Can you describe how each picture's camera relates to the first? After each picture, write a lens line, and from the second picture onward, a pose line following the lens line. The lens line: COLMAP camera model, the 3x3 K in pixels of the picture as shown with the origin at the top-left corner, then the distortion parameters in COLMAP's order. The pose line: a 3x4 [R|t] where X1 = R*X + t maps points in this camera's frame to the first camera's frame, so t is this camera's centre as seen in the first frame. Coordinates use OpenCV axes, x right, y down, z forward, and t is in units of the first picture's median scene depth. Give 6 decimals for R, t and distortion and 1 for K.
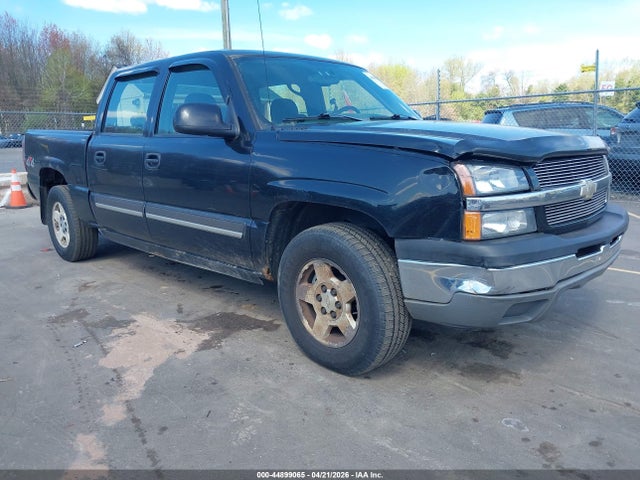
lens RADIAL K [[524.5, 0, 320.0], [0, 524.5, 240.0], [0, 0, 1]] dist [0.081253, -0.000729]
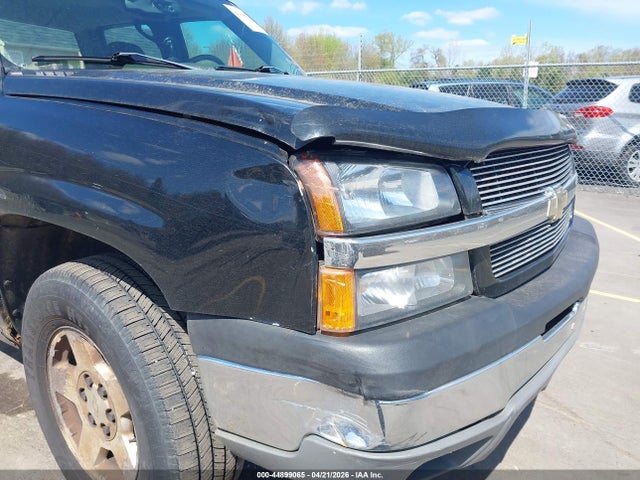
lens RADIAL K [[524.5, 0, 320.0], [0, 524.5, 240.0], [0, 0, 1]] dist [0.081253, -0.000729]
pose [[0.991747, 0.000670, 0.128205, 0.188441], [-0.006887, 0.998821, 0.048051, -0.085168], [-0.128021, -0.048538, 0.990583, 0.492665]]
